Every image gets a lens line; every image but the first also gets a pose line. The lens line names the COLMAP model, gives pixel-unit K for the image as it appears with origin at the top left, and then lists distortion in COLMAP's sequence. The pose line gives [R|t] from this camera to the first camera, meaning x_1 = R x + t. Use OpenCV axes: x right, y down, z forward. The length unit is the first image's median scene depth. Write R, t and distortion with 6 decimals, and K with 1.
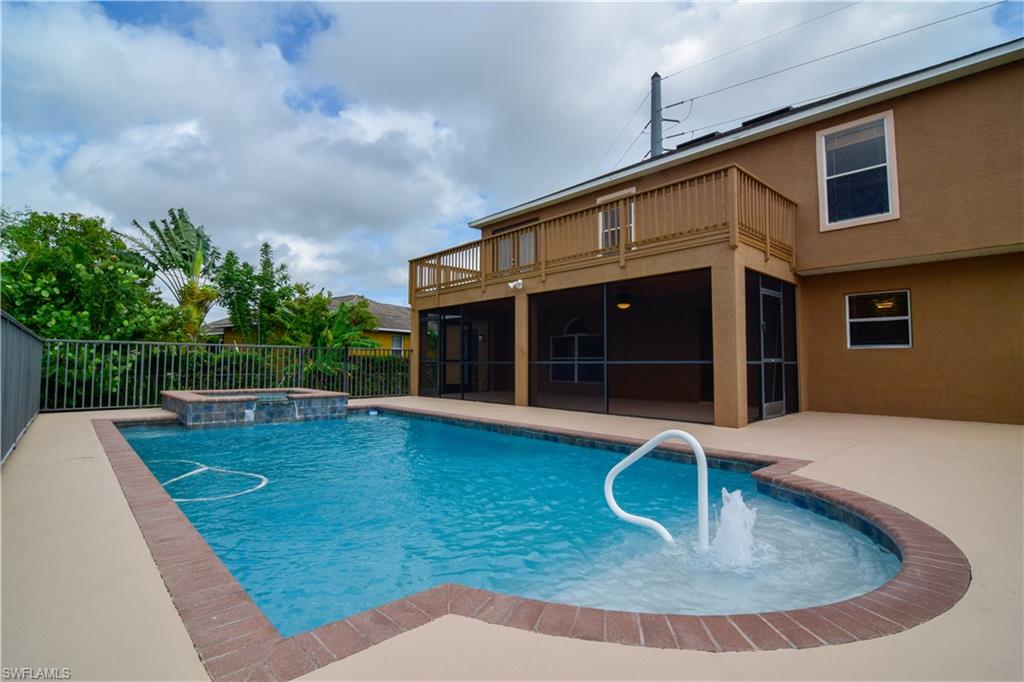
lens RADIAL K [[493.9, 0, 517.0], [0, 493.9, 339.6], [0, 0, 1]] dist [-0.021740, 0.000120]
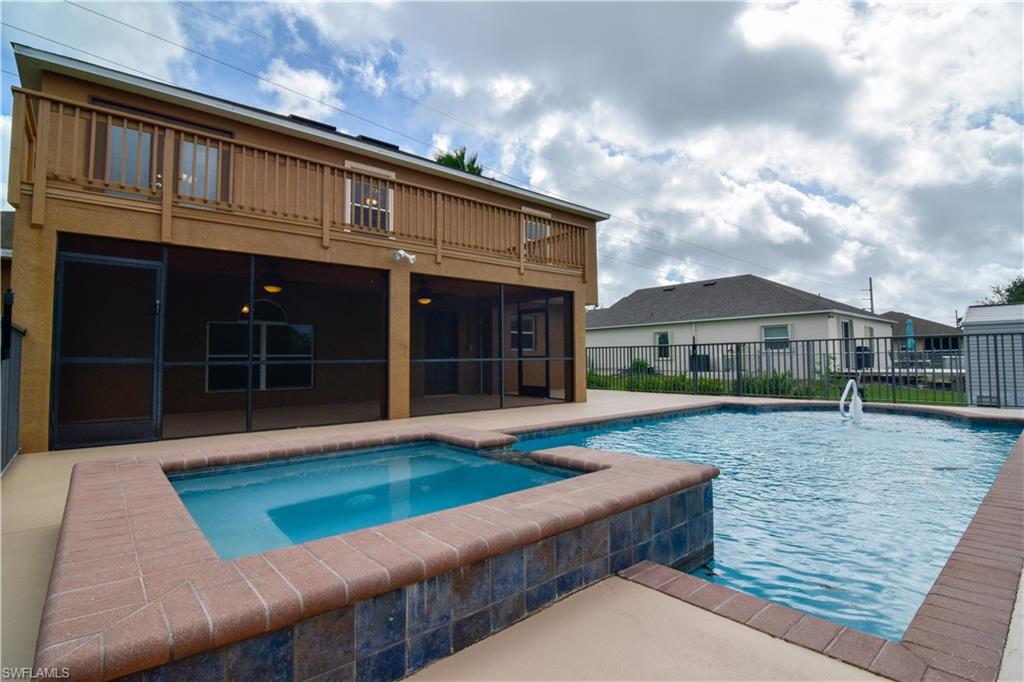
lens RADIAL K [[493.9, 0, 512.1], [0, 493.9, 333.7], [0, 0, 1]] dist [-0.021740, 0.000120]
pose [[0.025314, 0.050904, 0.998383, -0.664280], [-0.036946, 0.998068, -0.049952, 0.032849], [-0.998997, -0.035622, 0.027146, 0.730609]]
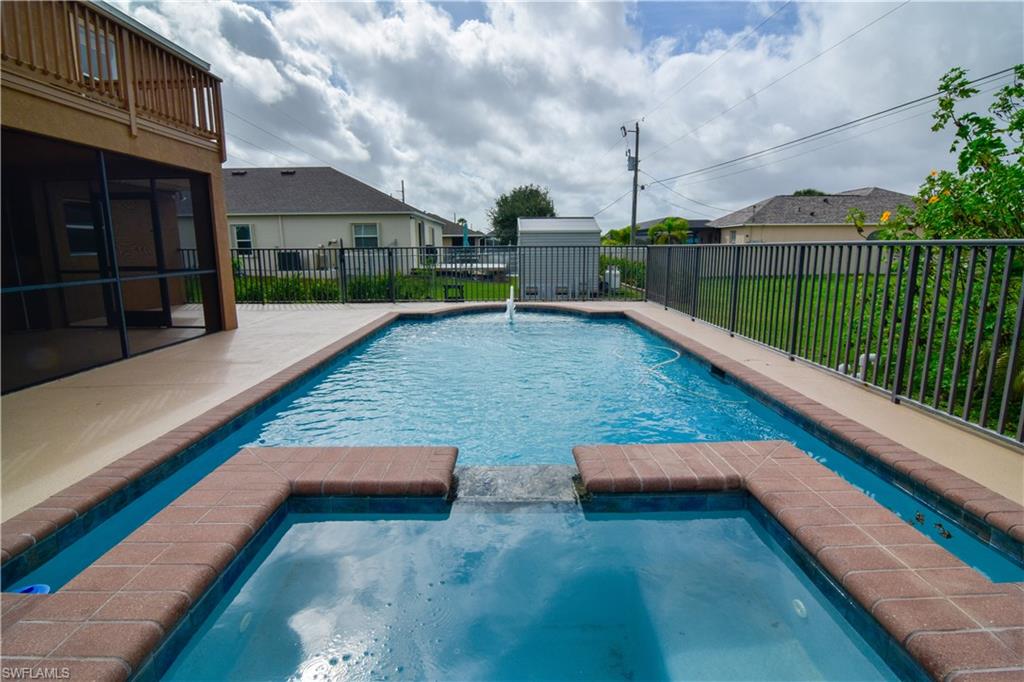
lens RADIAL K [[493.9, 0, 507.5], [0, 493.9, 335.4], [0, 0, 1]] dist [-0.021740, 0.000120]
pose [[-0.736635, -0.116689, 0.666148, -0.478913], [-0.028426, 0.989474, 0.141892, 0.010602], [-0.675693, 0.085587, -0.732198, 0.863732]]
